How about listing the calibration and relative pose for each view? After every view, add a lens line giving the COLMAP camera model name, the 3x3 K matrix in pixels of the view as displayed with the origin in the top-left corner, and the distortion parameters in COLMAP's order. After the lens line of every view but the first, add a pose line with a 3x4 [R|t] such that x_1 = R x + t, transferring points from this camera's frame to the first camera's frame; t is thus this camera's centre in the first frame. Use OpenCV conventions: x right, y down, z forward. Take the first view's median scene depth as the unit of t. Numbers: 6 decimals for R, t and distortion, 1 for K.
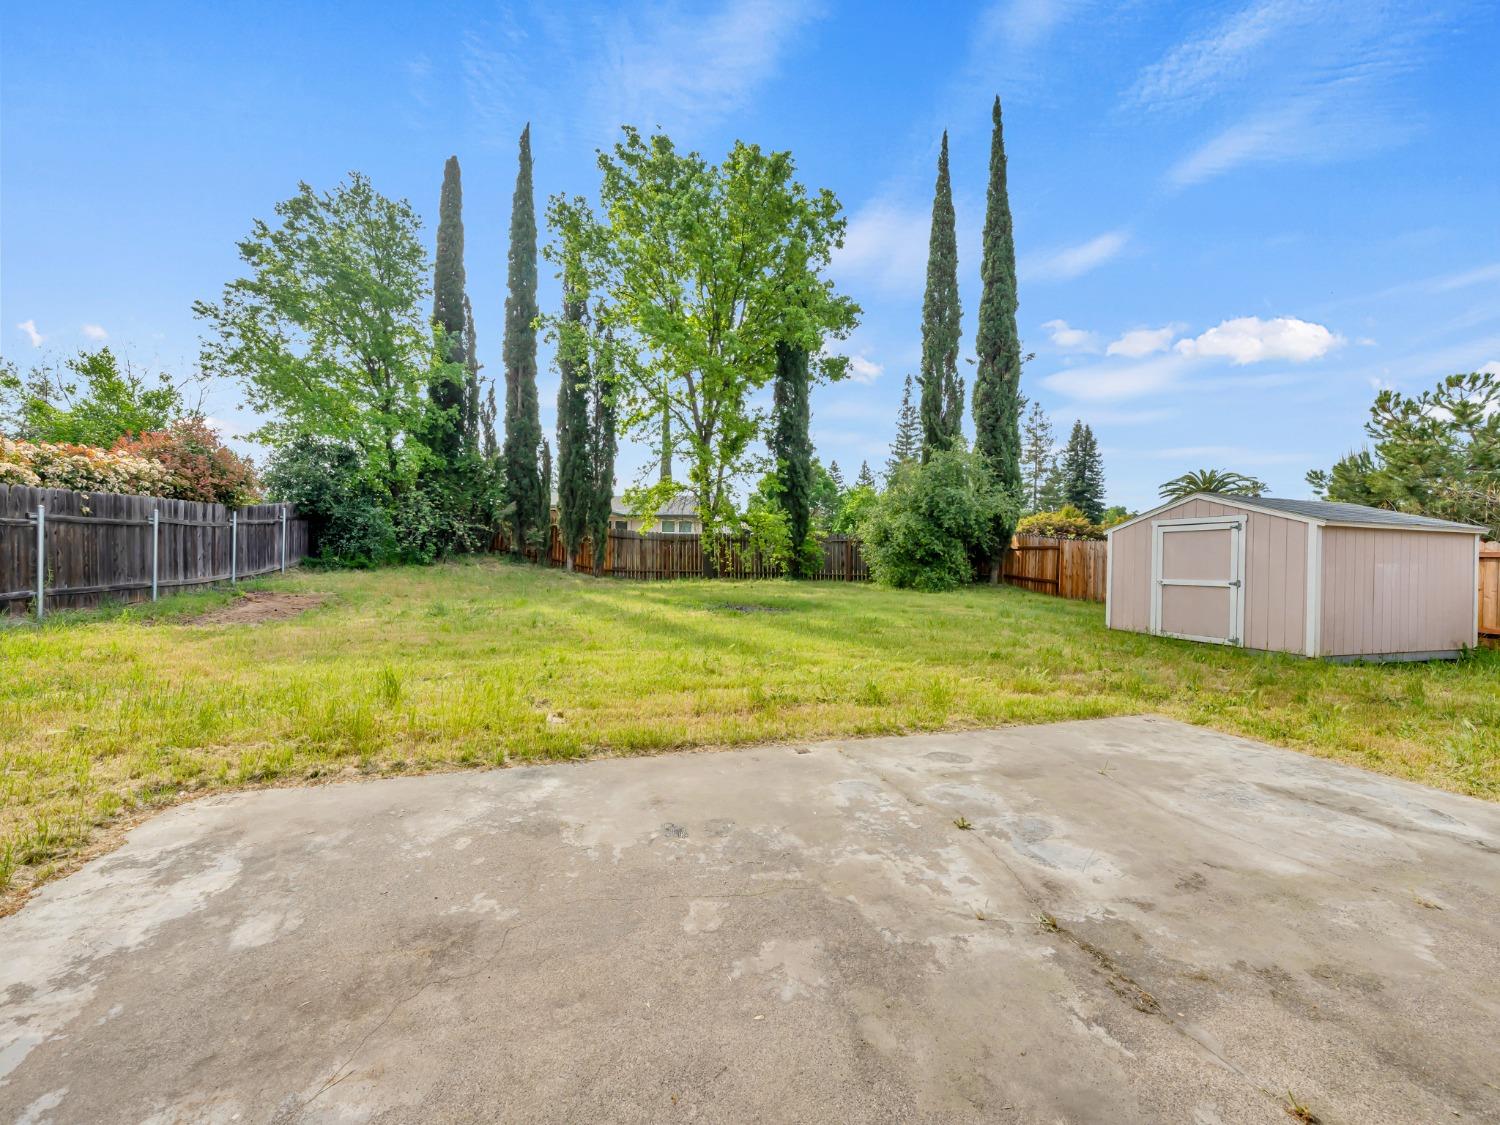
lens RADIAL K [[589.7, 0, 746.7], [0, 589.7, 563.0], [0, 0, 1]] dist [-0.001498, -0.000204]
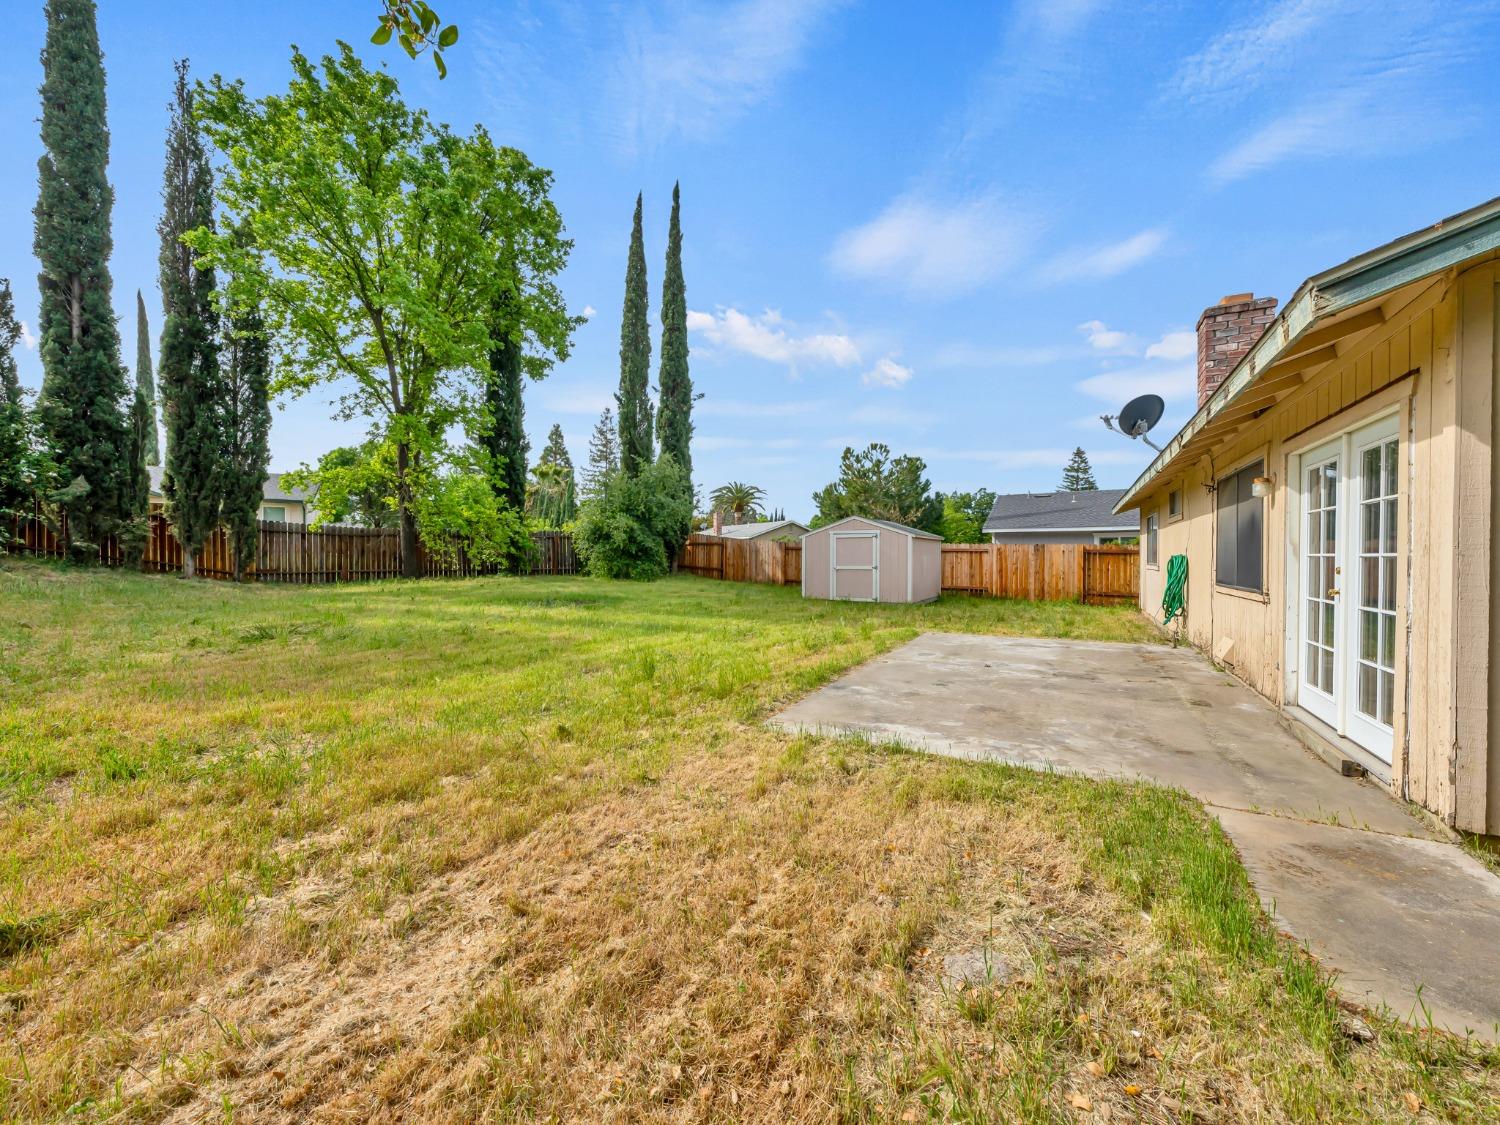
lens RADIAL K [[613.6, 0, 750.8], [0, 613.6, 560.0], [0, 0, 1]] dist [0.000834, 0.000226]
pose [[0.703150, -0.023069, 0.710668, -0.385739], [0.012137, 0.999717, 0.020442, -0.015576], [-0.710938, -0.005748, 0.703231, -0.026683]]
